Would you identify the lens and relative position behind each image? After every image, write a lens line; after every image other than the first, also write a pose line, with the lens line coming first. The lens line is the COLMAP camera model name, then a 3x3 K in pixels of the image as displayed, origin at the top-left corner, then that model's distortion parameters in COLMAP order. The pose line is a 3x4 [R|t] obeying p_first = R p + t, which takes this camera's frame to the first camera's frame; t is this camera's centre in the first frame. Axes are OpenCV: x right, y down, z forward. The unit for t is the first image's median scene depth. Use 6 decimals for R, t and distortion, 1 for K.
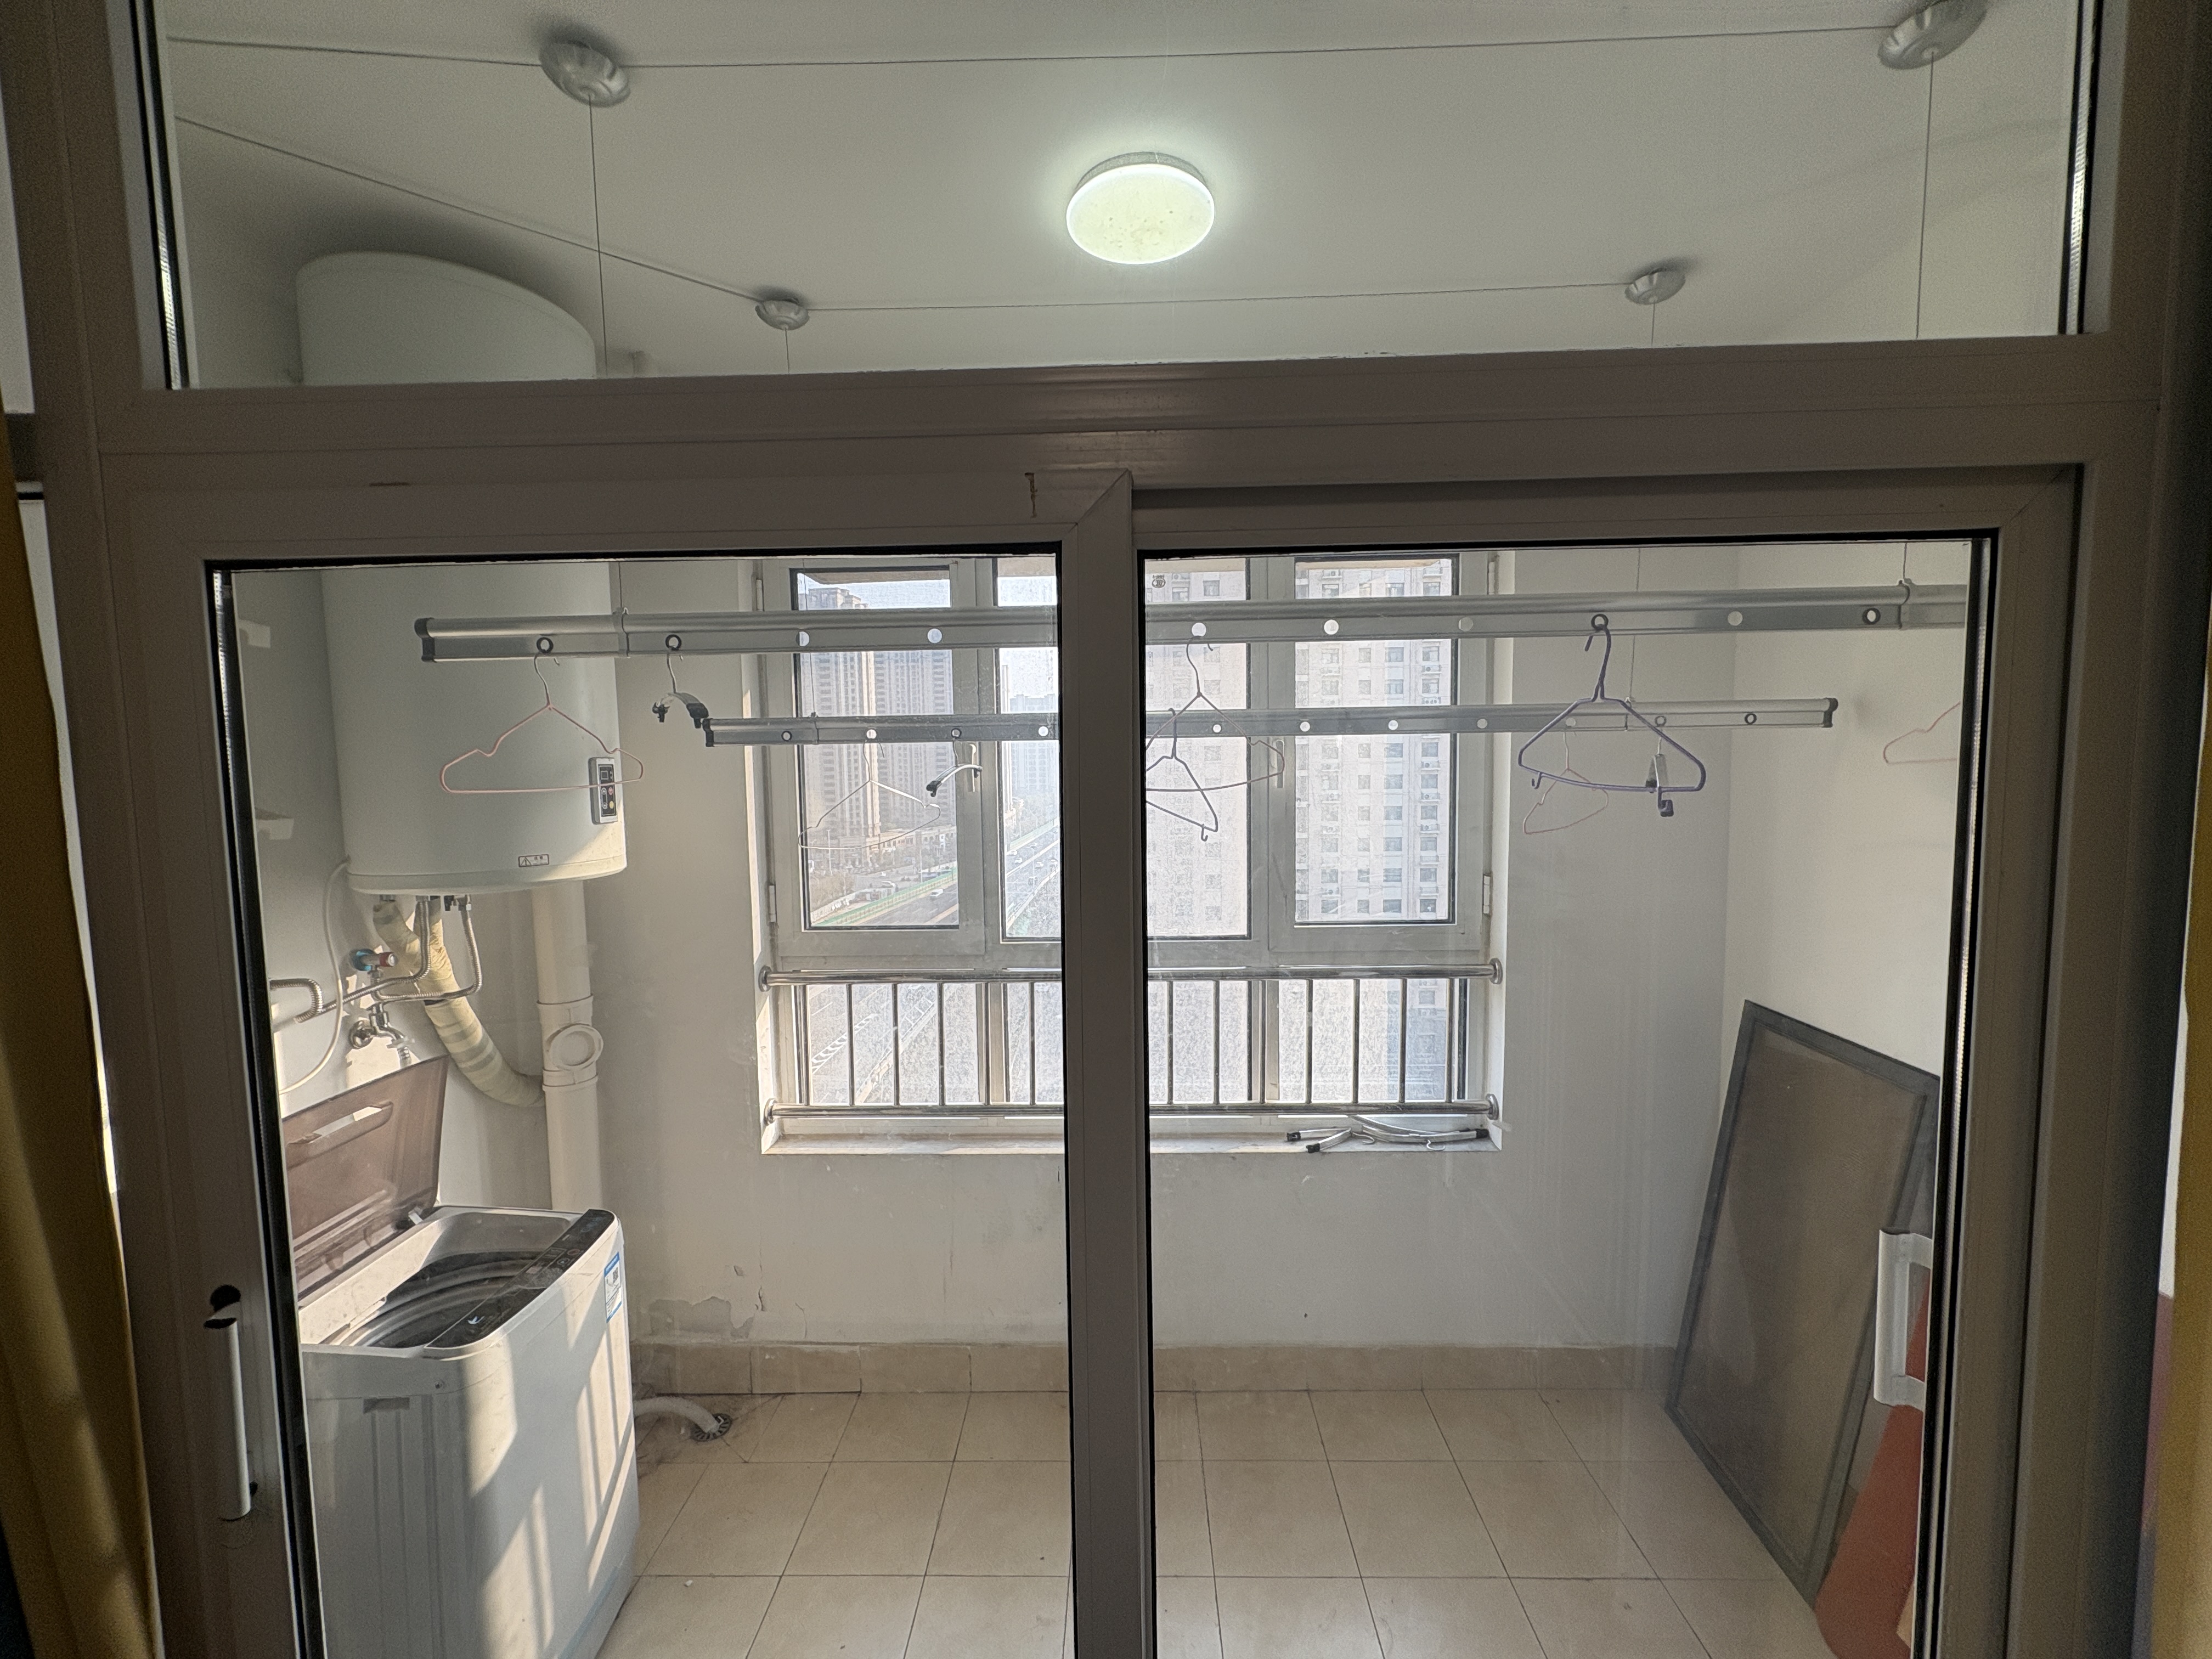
lens RADIAL K [[875.5, 0, 1104.4], [0, 875.5, 825.1], [0, 0, 1]] dist [-0.001548, 0.000540]
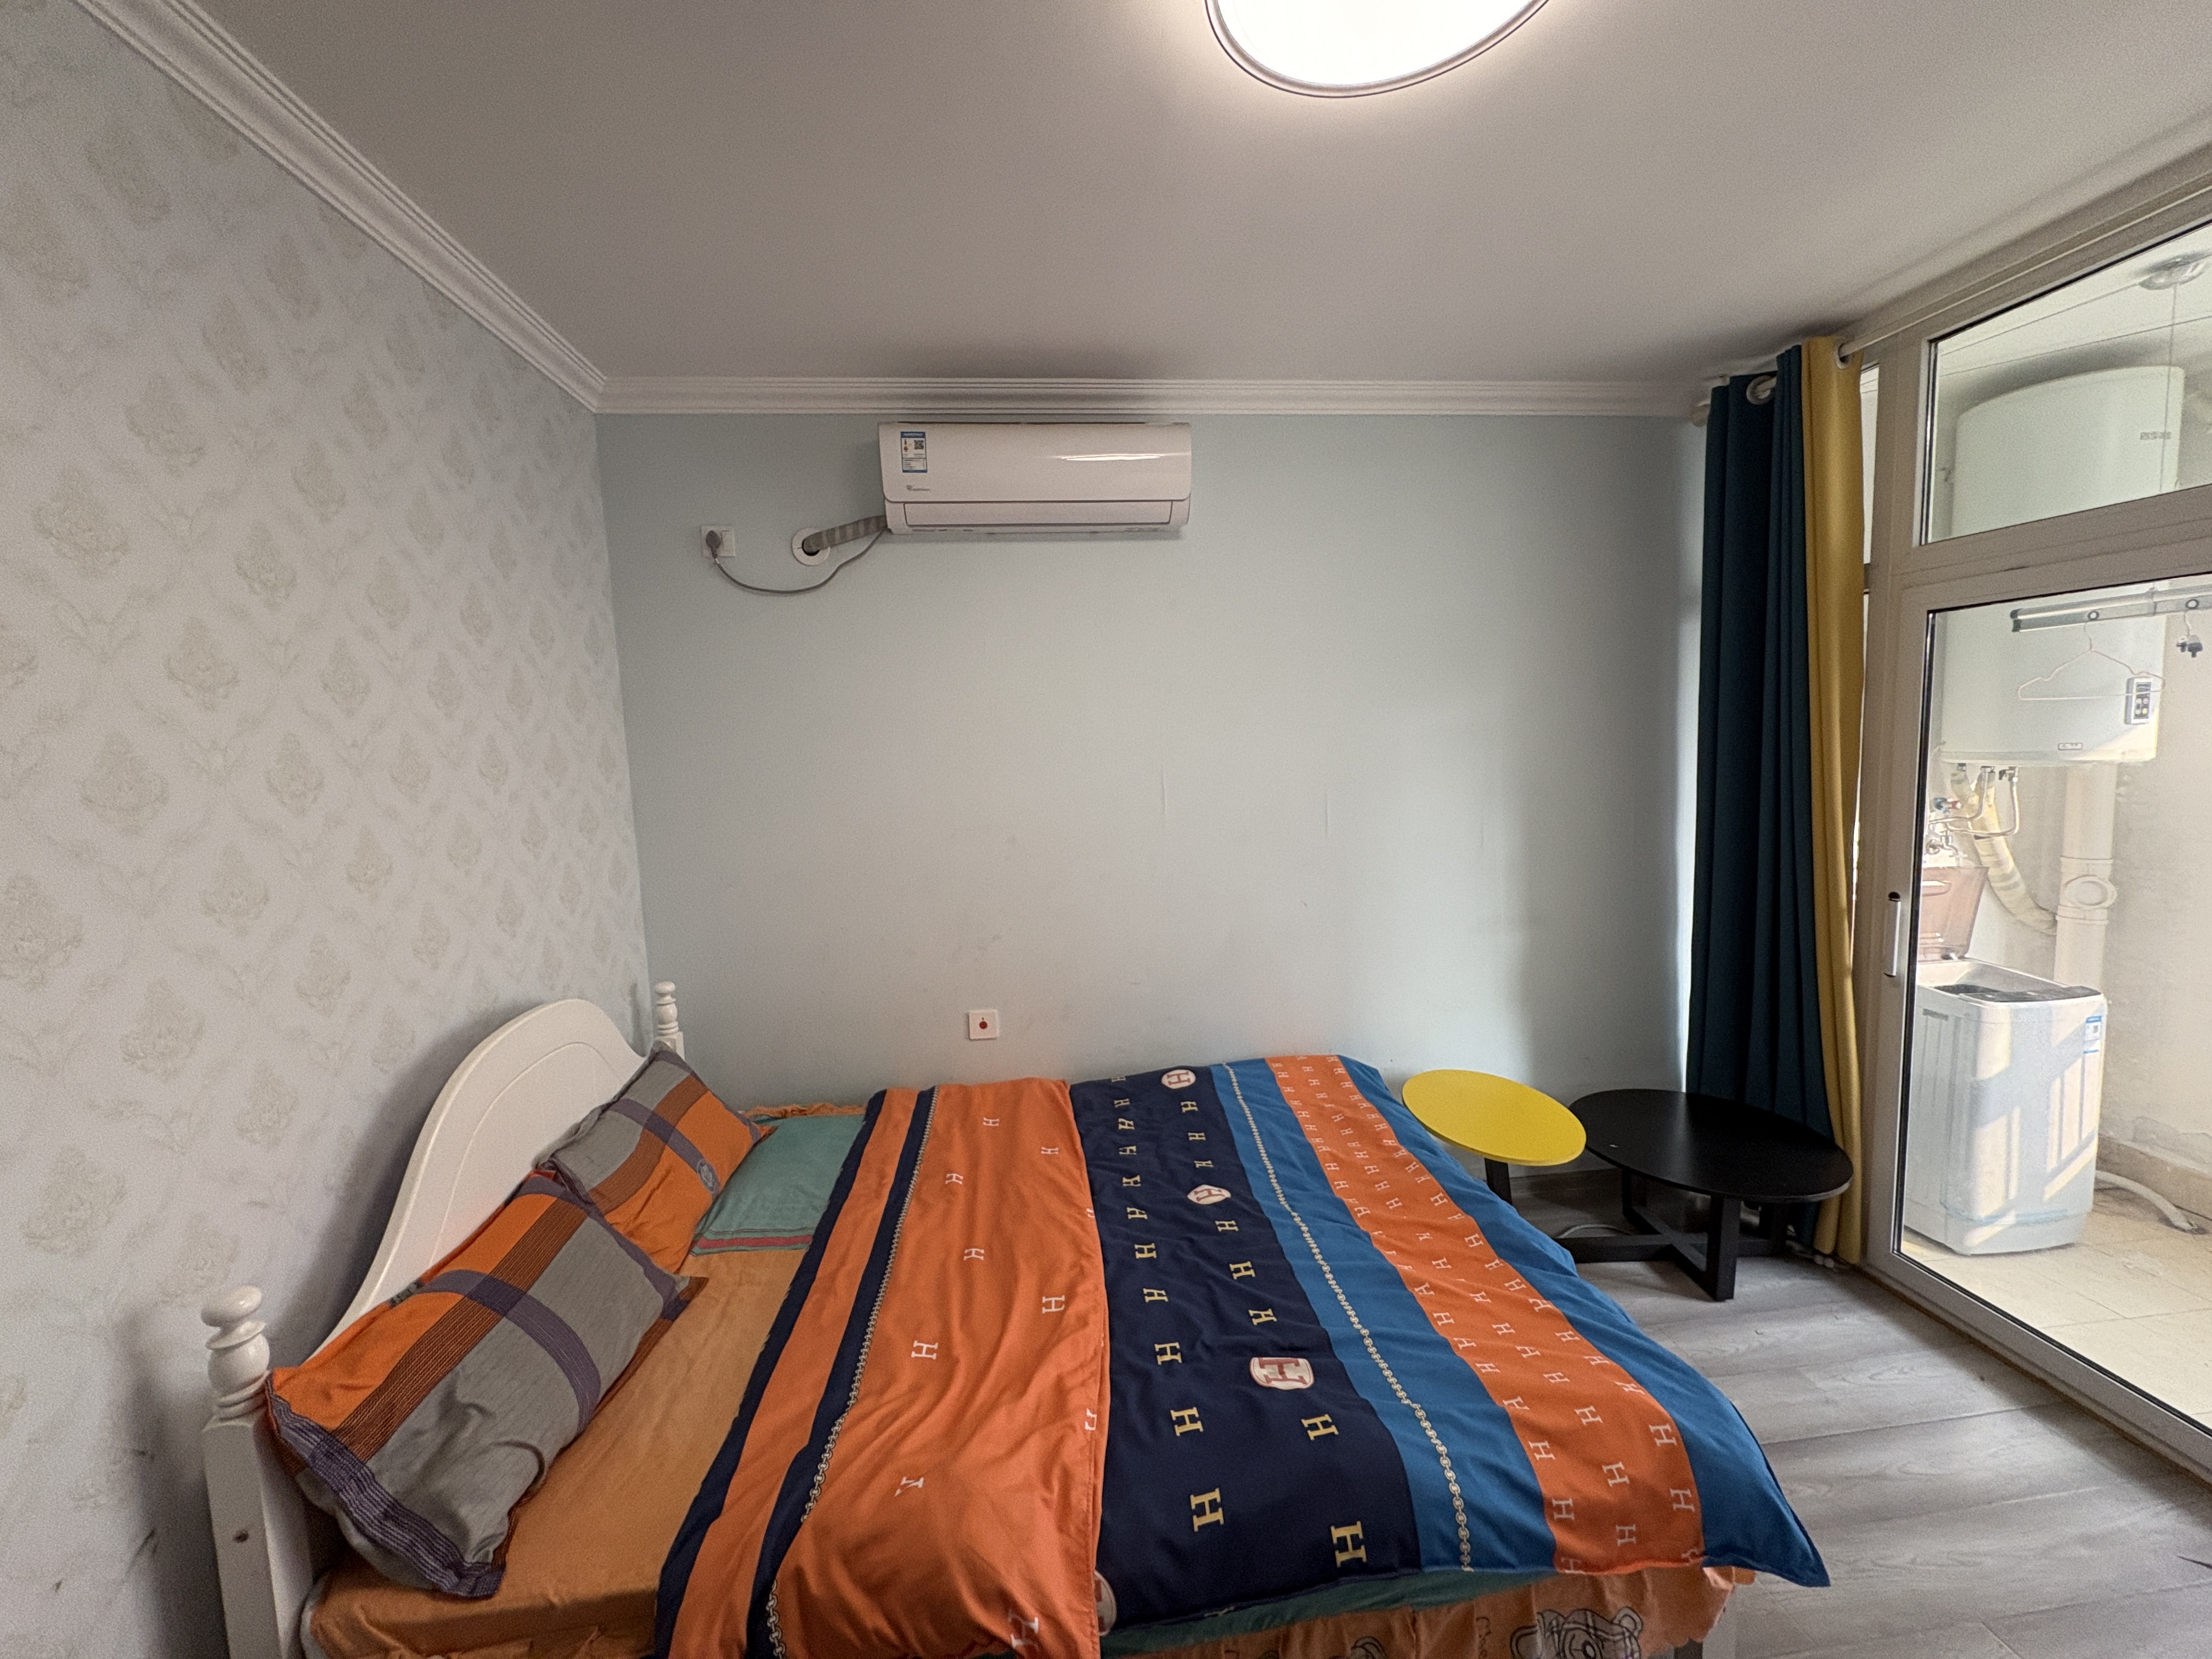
lens RADIAL K [[875.5, 0, 1104.4], [0, 875.5, 825.1], [0, 0, 1]] dist [-0.001548, 0.000540]
pose [[0.144584, 0.107947, -0.983587, 0.601861], [-0.036085, 0.993946, 0.103779, 0.073891], [0.988834, 0.020488, 0.147603, -0.864605]]
